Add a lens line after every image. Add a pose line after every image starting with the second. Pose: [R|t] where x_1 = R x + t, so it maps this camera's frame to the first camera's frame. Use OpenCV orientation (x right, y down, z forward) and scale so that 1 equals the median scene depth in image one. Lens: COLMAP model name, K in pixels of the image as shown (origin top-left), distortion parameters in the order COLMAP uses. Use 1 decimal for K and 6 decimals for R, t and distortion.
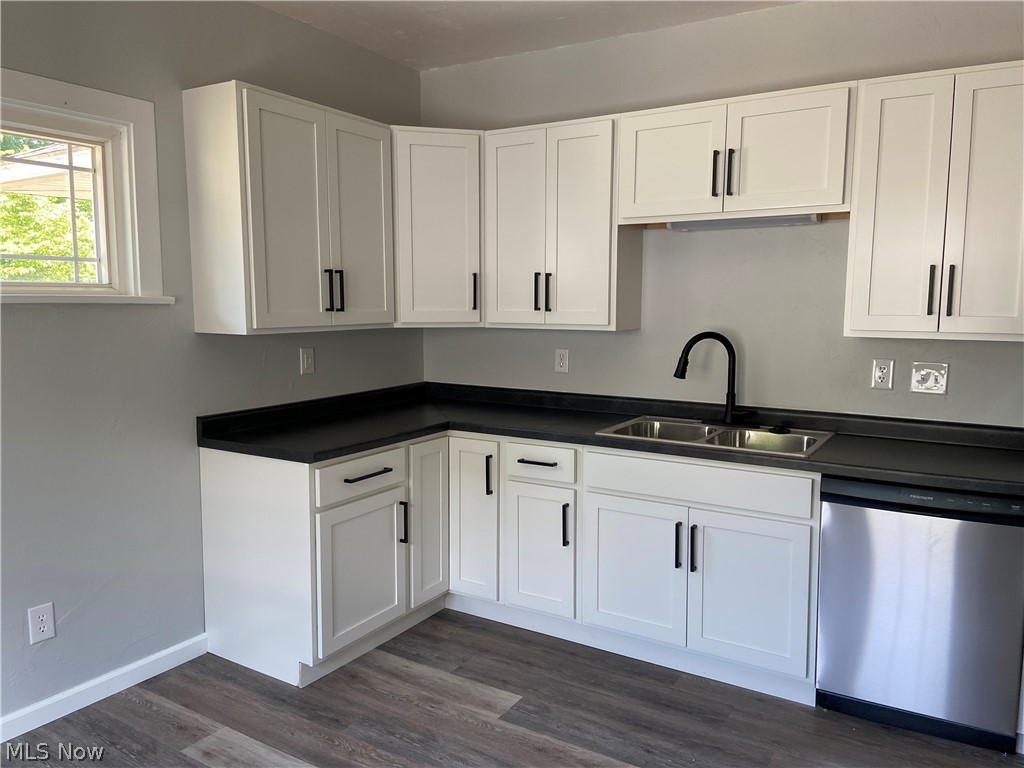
lens RADIAL K [[771.2, 0, 508.0], [0, 771.2, 381.7], [0, 0, 1]] dist [0.120275, -0.154178]
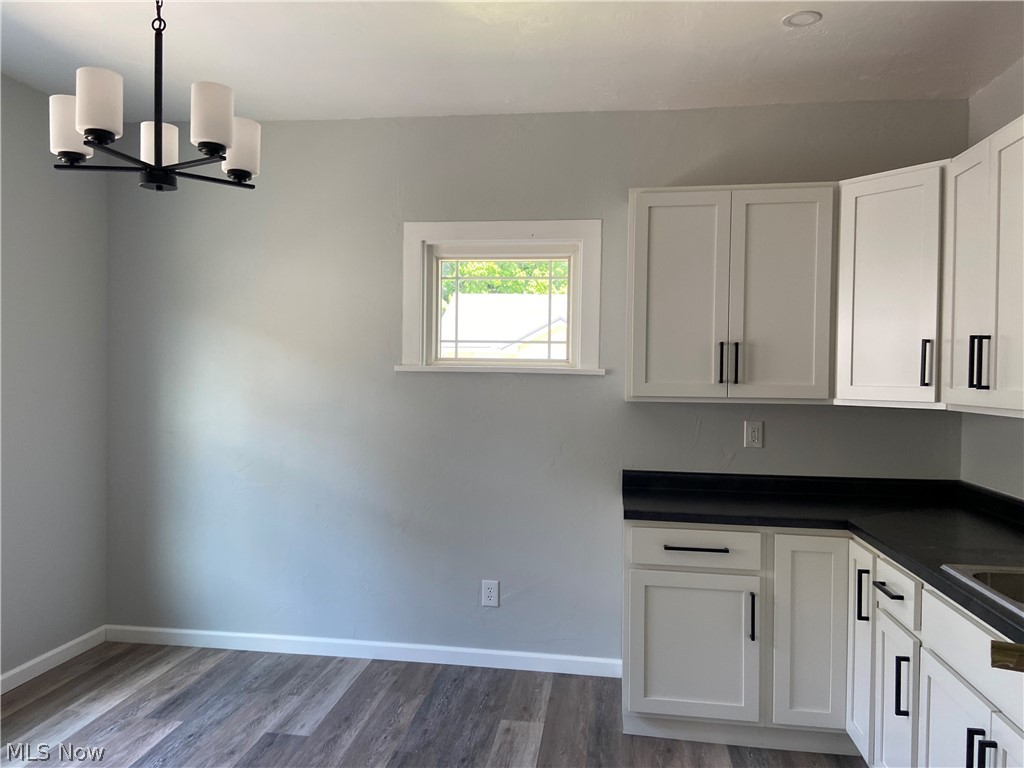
lens RADIAL K [[765.1, 0, 502.8], [0, 765.1, 387.0], [0, 0, 1]] dist [0.111570, -0.140665]
pose [[0.393907, 0.018823, -0.918958, 0.597285], [-0.112877, 0.993213, -0.028041, -0.026575], [0.912193, 0.114775, 0.393358, 0.360620]]
